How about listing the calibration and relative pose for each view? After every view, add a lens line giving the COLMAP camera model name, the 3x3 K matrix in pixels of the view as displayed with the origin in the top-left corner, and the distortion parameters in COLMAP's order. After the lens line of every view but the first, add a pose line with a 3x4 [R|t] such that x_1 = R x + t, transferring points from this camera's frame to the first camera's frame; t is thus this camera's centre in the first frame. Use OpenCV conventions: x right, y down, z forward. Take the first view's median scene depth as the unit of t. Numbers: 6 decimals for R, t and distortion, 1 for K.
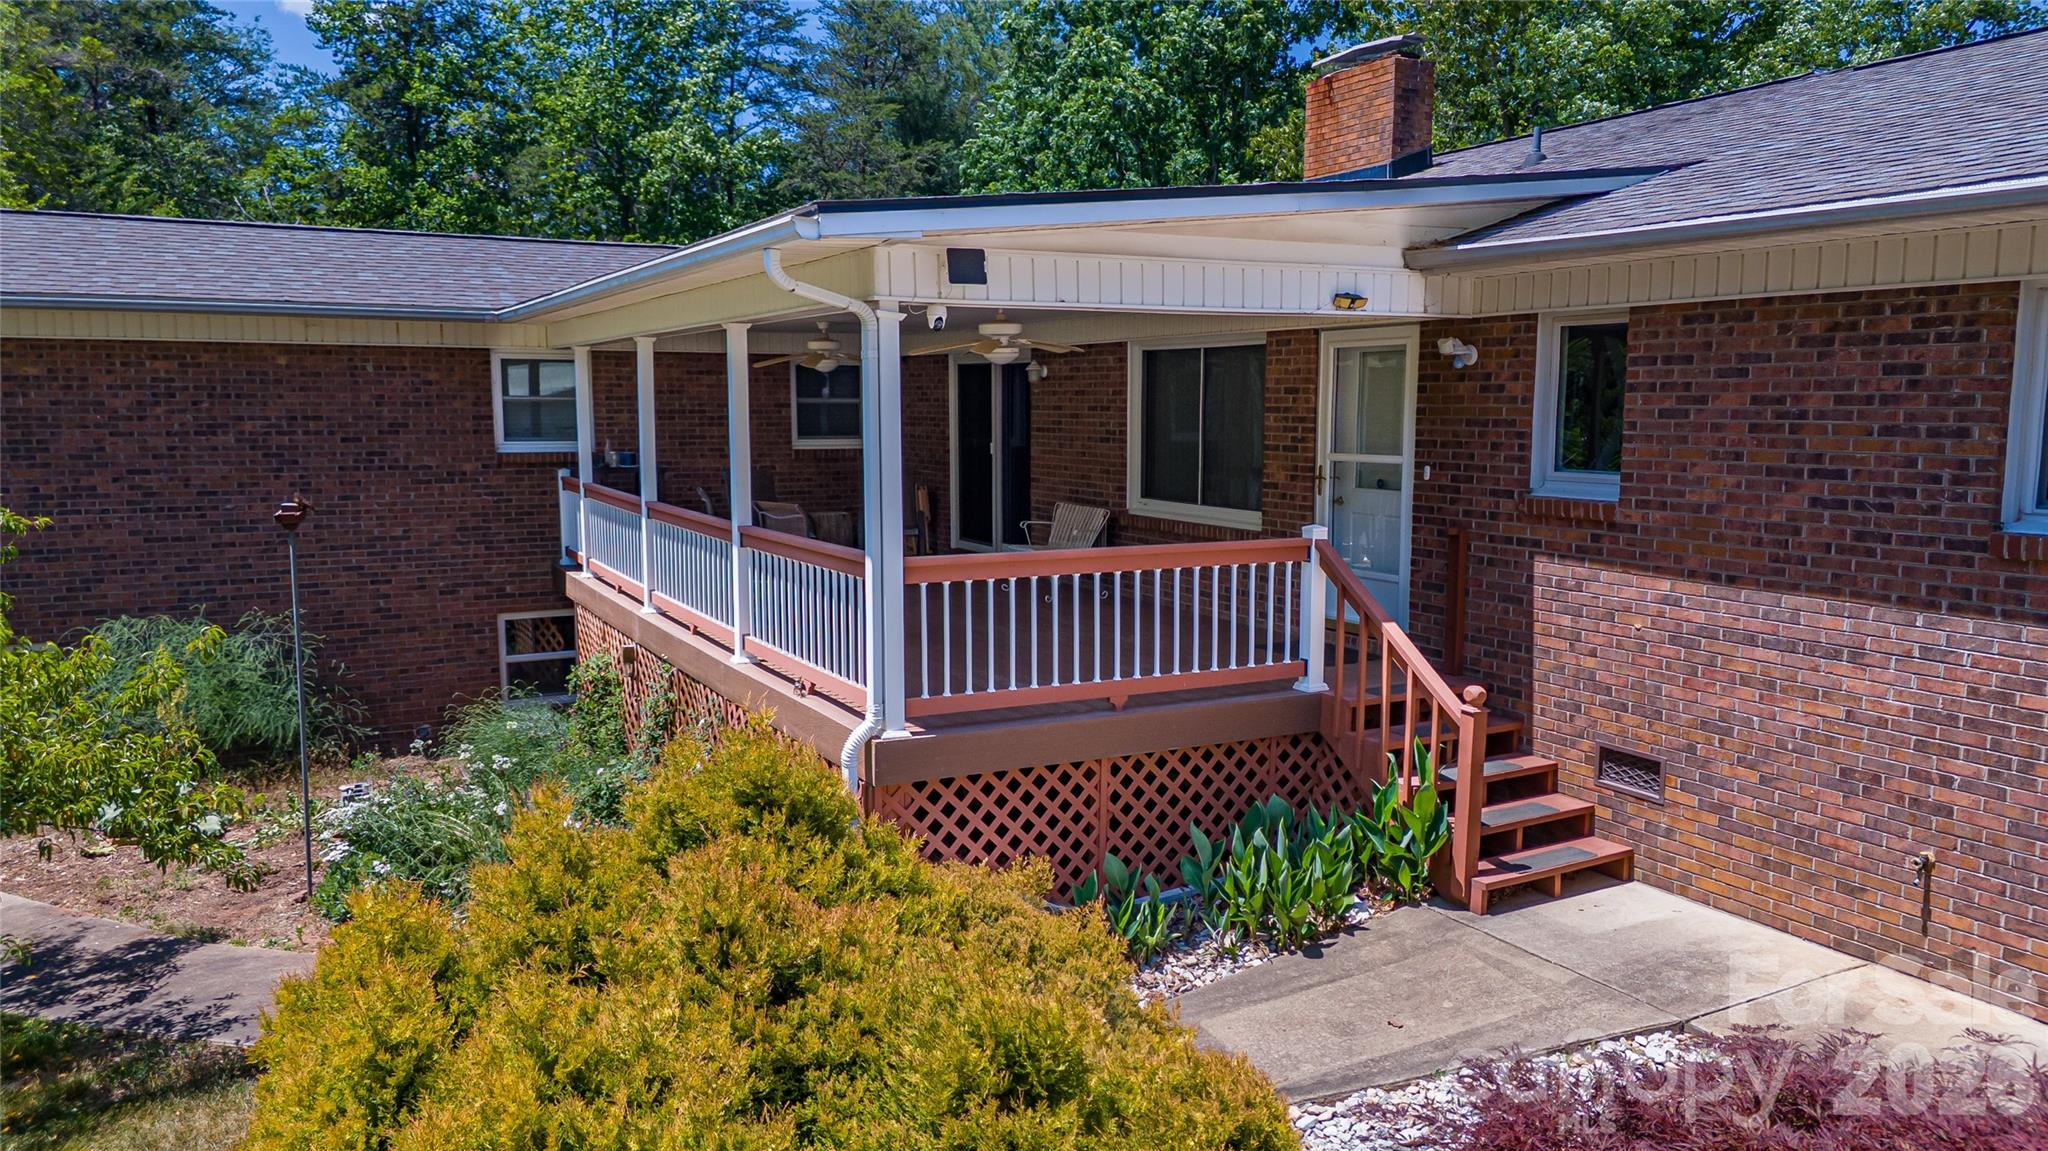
lens RADIAL K [[1423.1, 0, 1022.9], [0, 1423.1, 619.6], [0, 0, 1]] dist [0.053719, -0.003946]
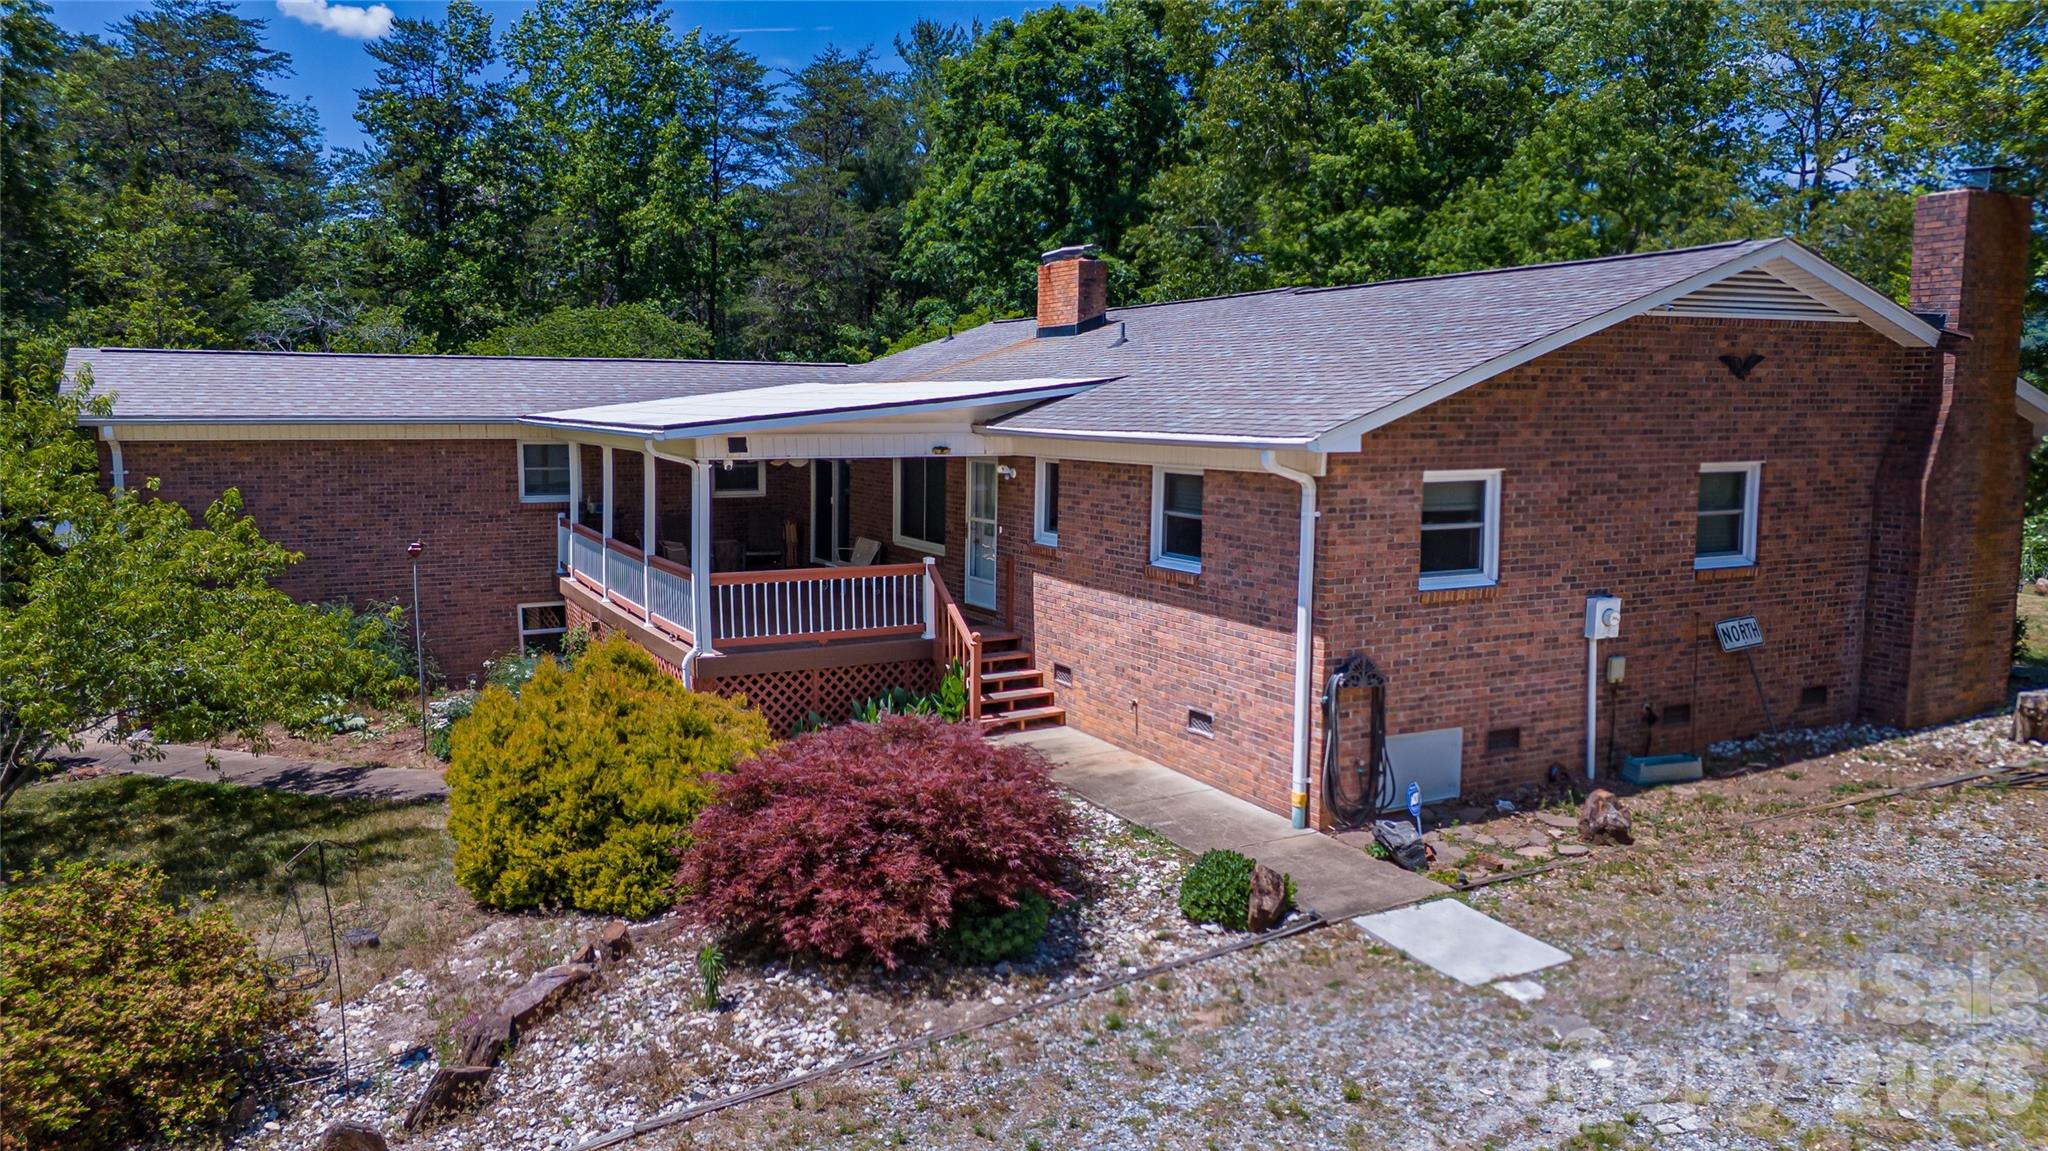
lens RADIAL K [[1374.9, 0, 1024.0], [0, 1374.9, 575.5], [0, 0, 1]] dist [0.038108, -0.028374]
pose [[0.999952, -0.000784, 0.009729, 0.319973], [0.001061, 0.999592, -0.028560, 0.016577], [-0.009703, 0.028569, 0.999545, -0.959231]]
